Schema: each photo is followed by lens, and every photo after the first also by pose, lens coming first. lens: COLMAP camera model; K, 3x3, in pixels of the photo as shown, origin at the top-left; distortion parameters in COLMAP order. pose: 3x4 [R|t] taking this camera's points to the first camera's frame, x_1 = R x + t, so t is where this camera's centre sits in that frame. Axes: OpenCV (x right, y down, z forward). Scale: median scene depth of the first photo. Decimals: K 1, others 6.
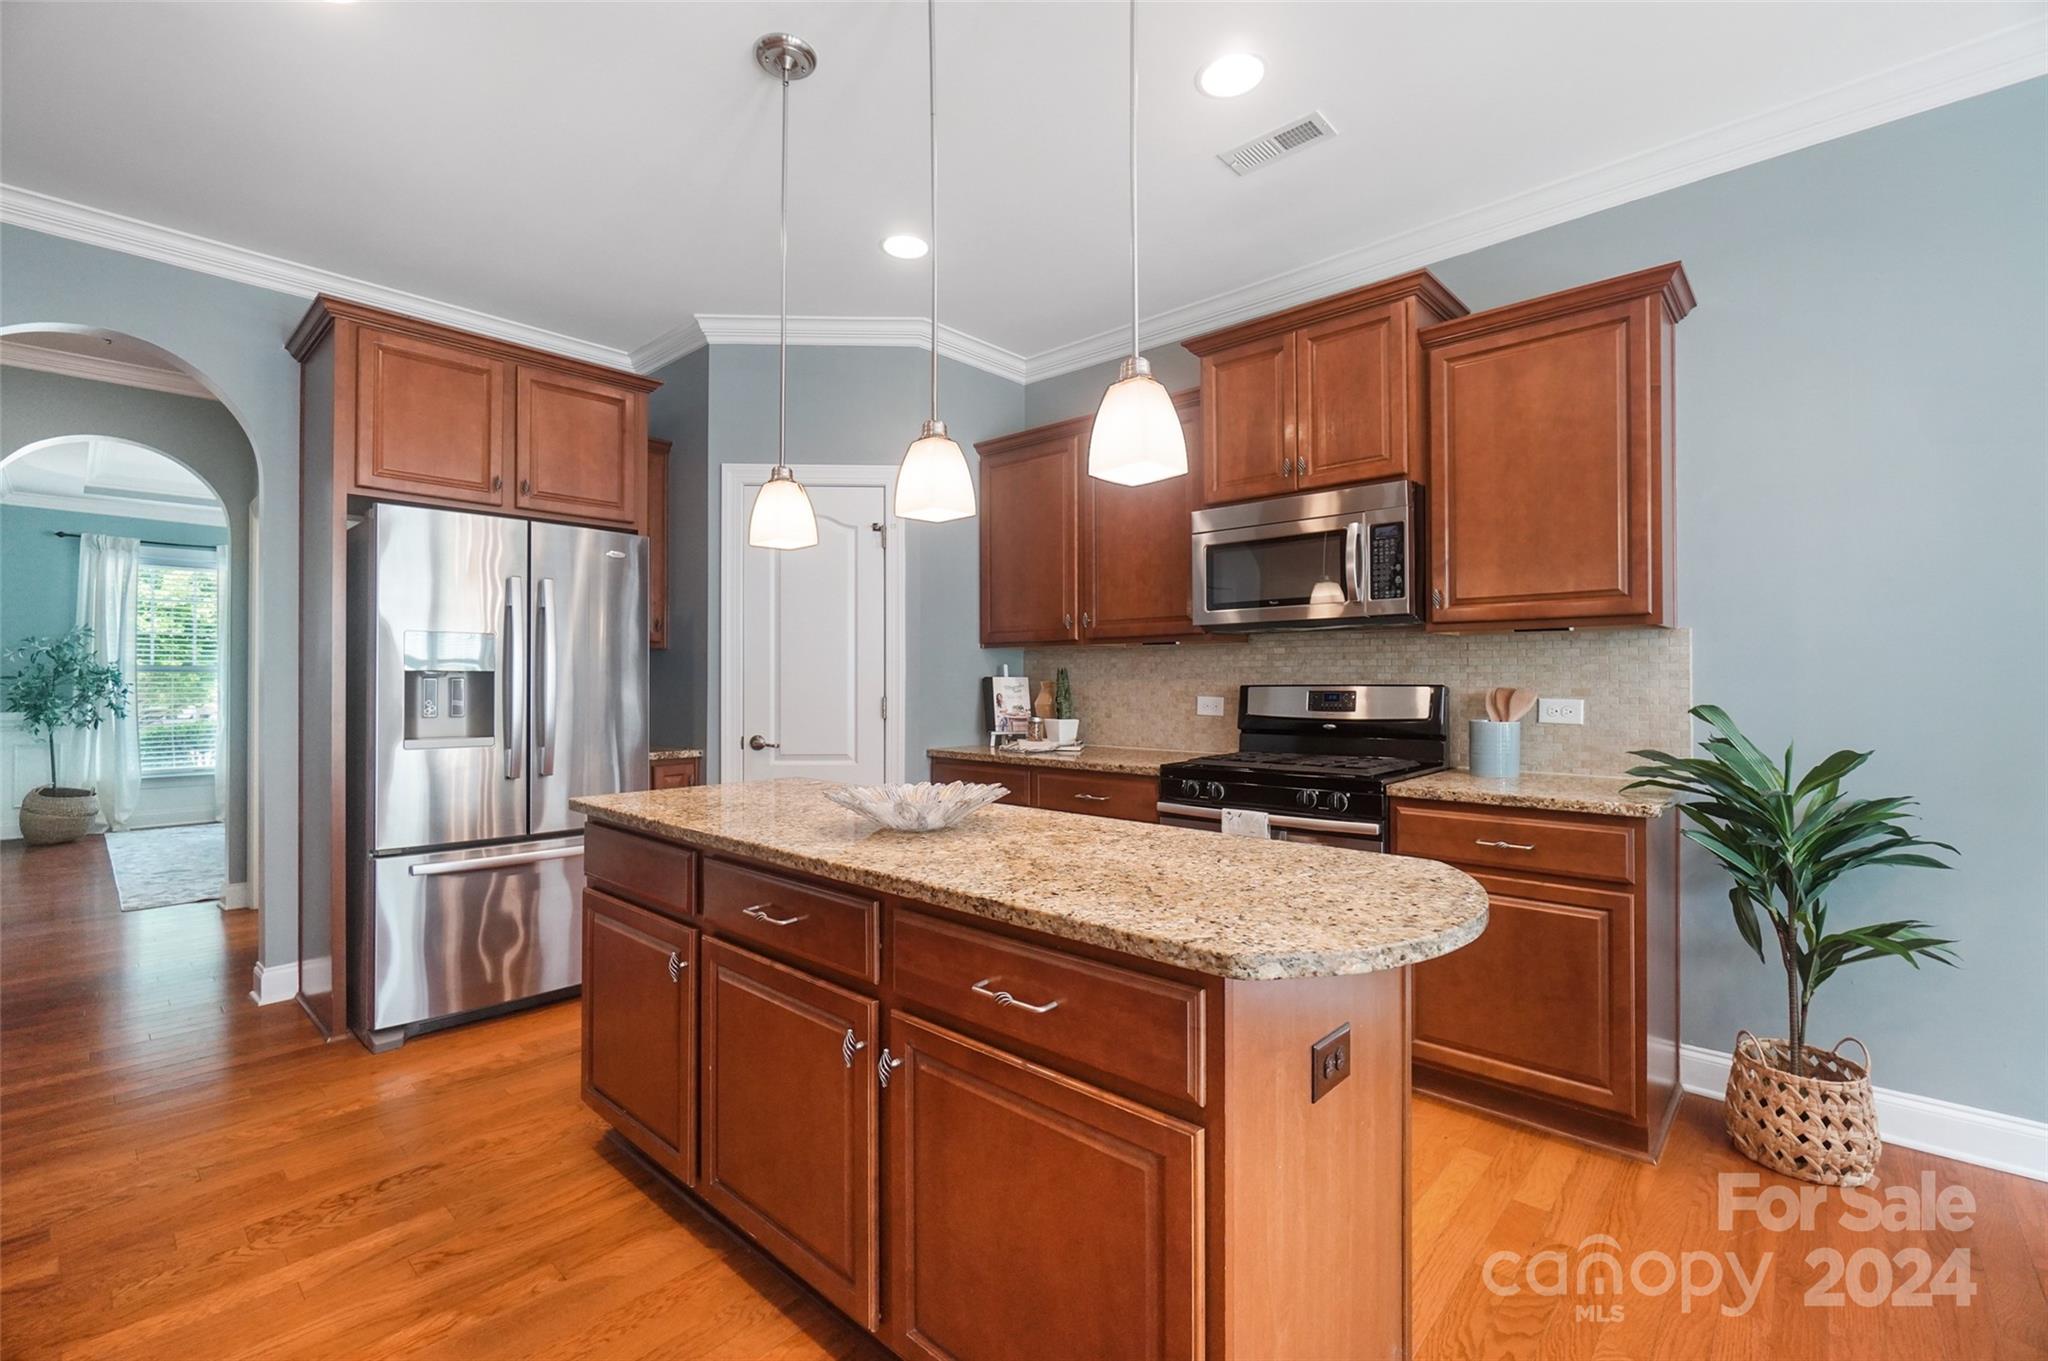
lens RADIAL K [[888.8, 0, 1012.9], [0, 888.8, 675.9], [0, 0, 1]] dist [-0.002559, -0.000435]
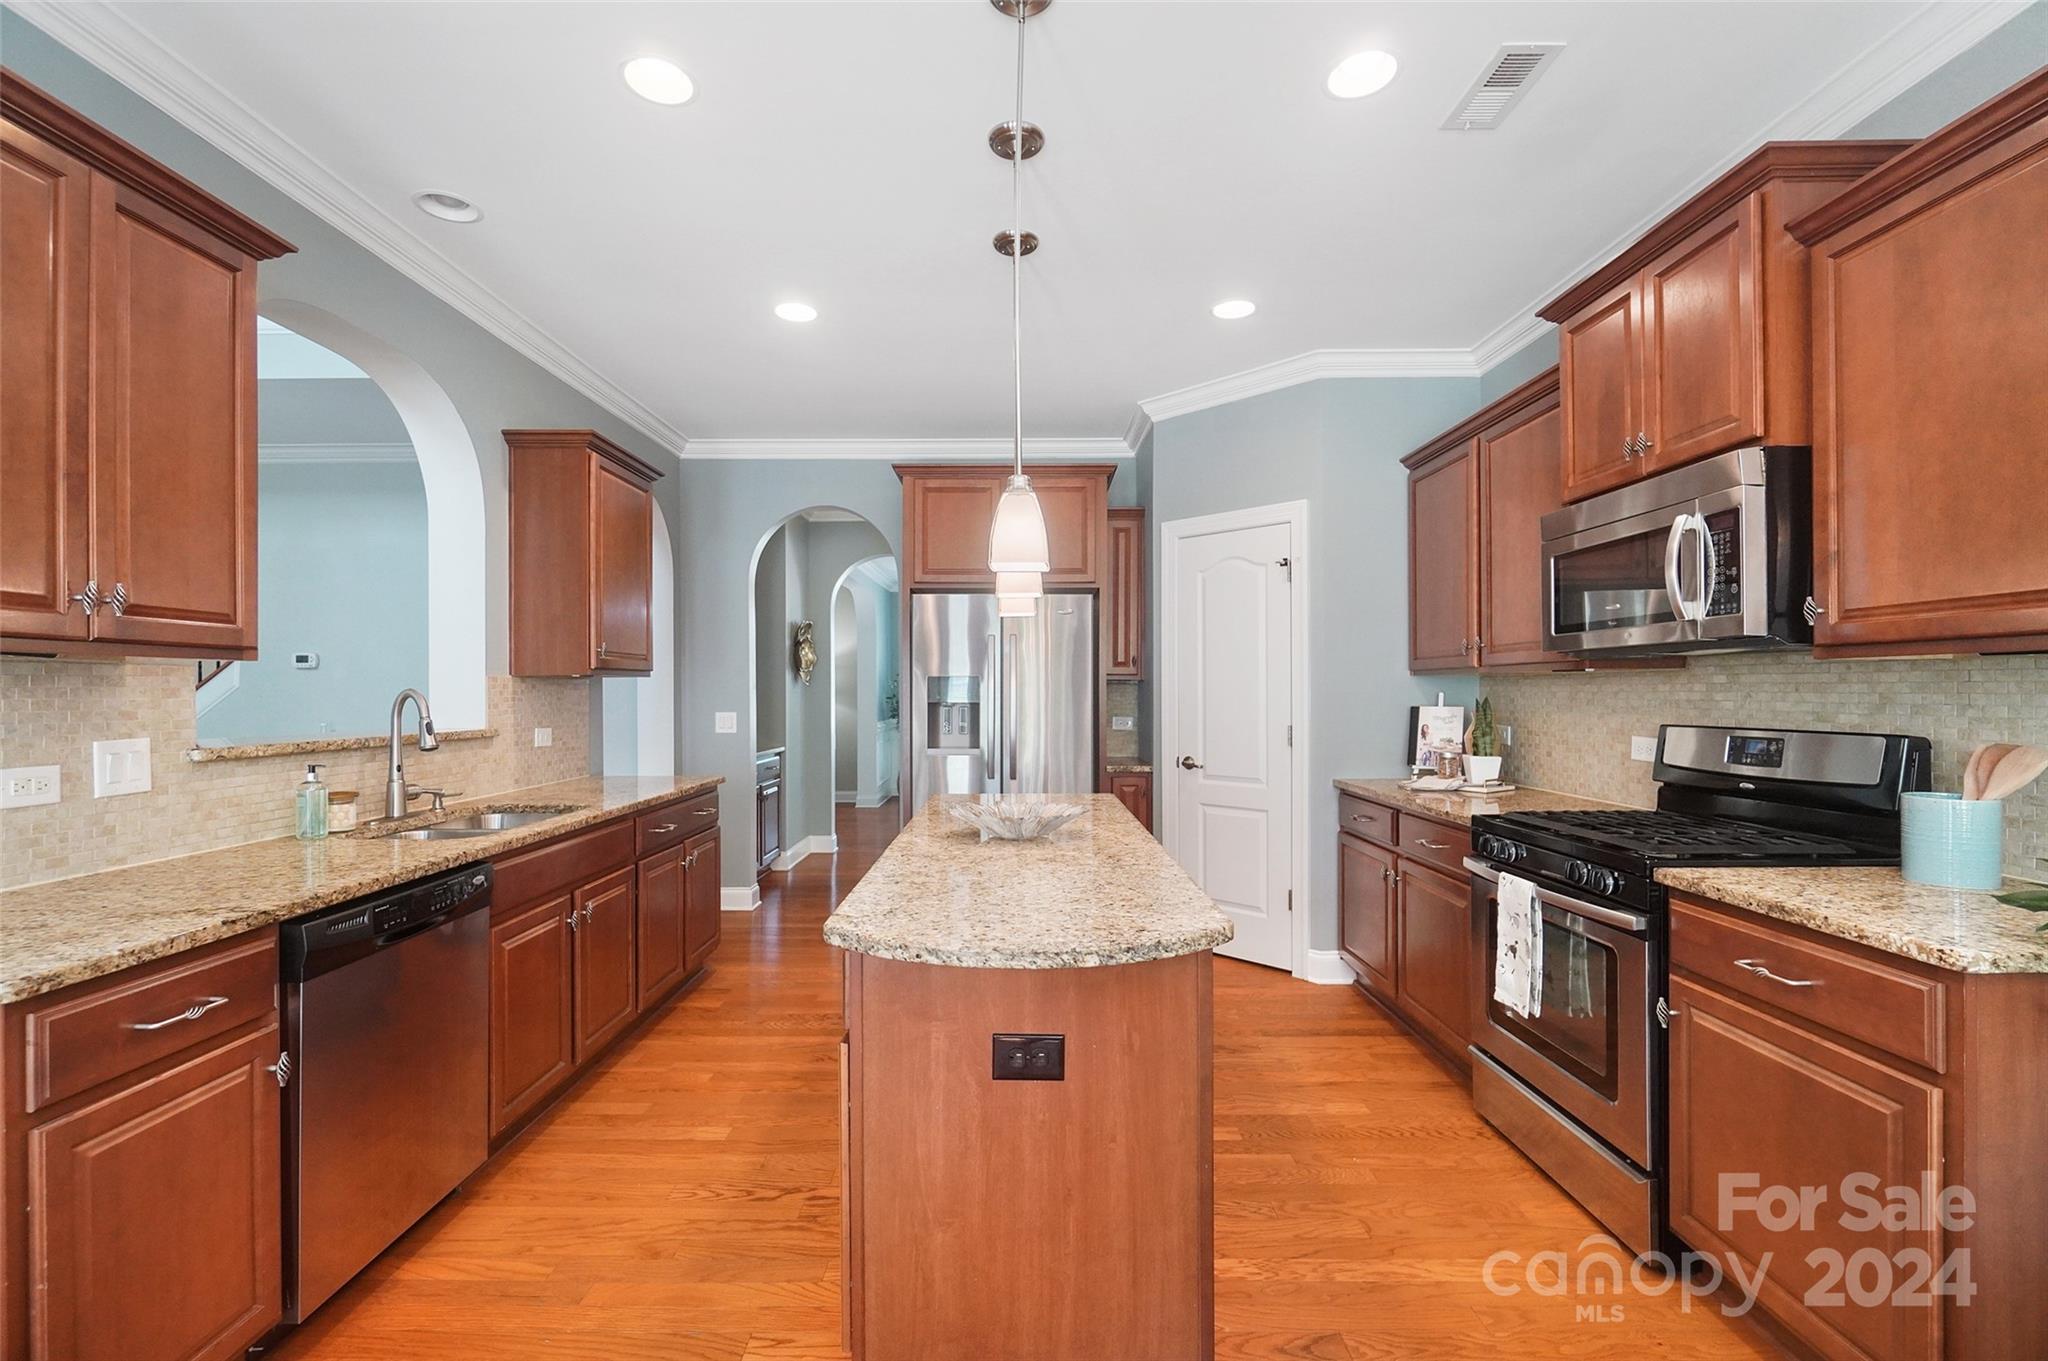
lens RADIAL K [[894.2, 0, 1006.5], [0, 894.2, 691.8], [0, 0, 1]] dist [0.002733, 0.000012]
pose [[0.674780, -0.001745, -0.738017, 0.552775], [0.006961, 0.999968, 0.004001, -0.030668], [0.737986, -0.007838, 0.674770, 0.070620]]
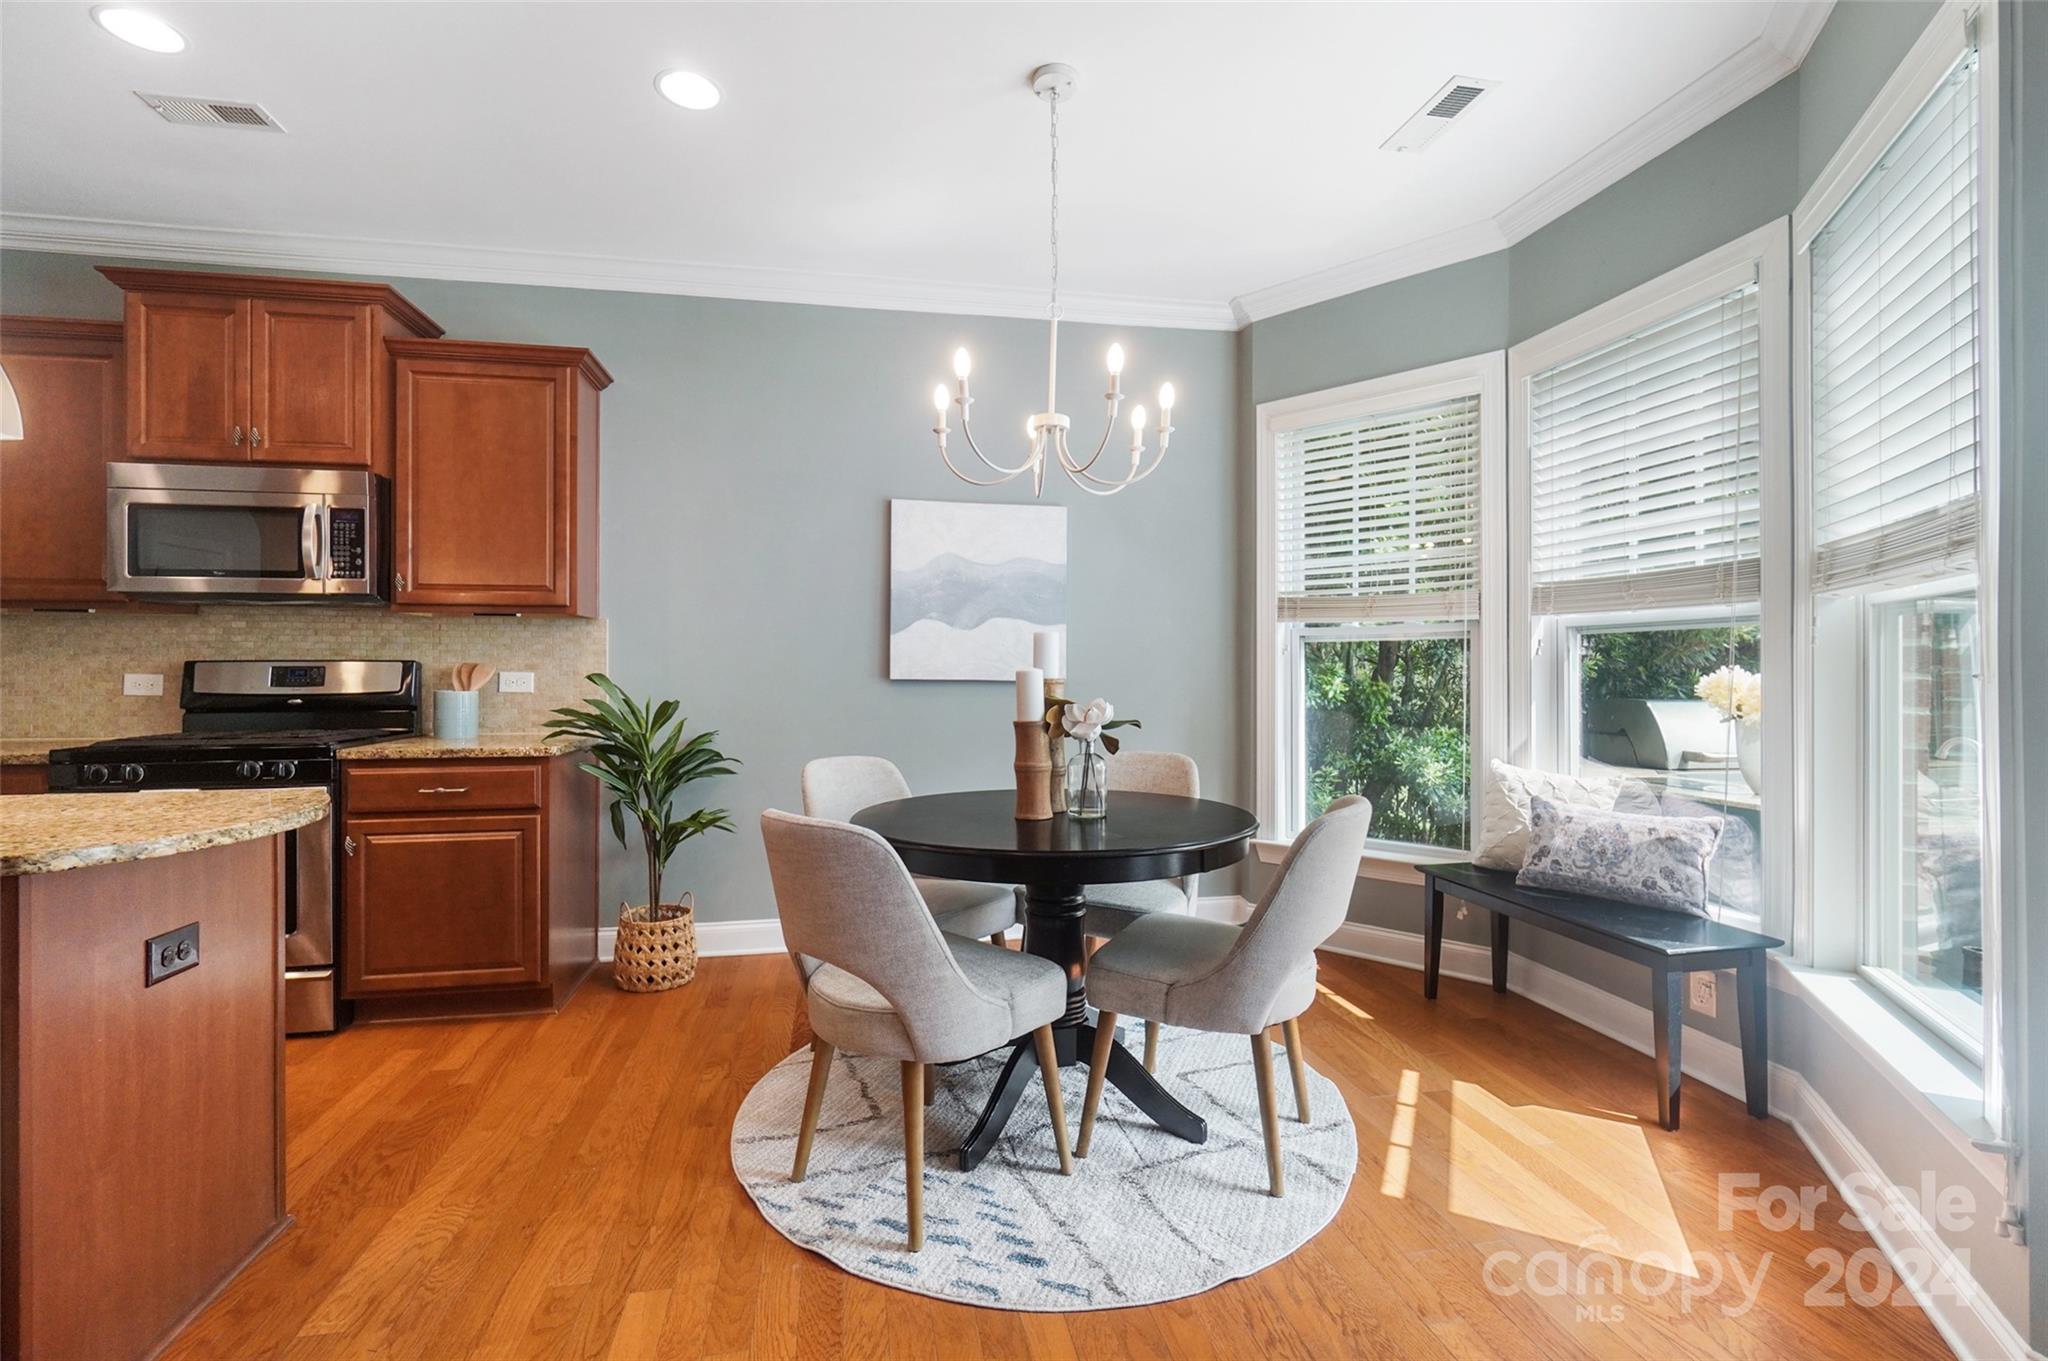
lens RADIAL K [[904.0, 0, 1014.1], [0, 904.0, 666.2], [0, 0, 1]] dist [-0.005040, -0.000795]
pose [[0.593817, 0.005778, 0.804580, 0.022693], [-0.005594, 0.999980, -0.003052, 0.017615], [-0.804581, -0.002689, 0.593837, -0.290248]]
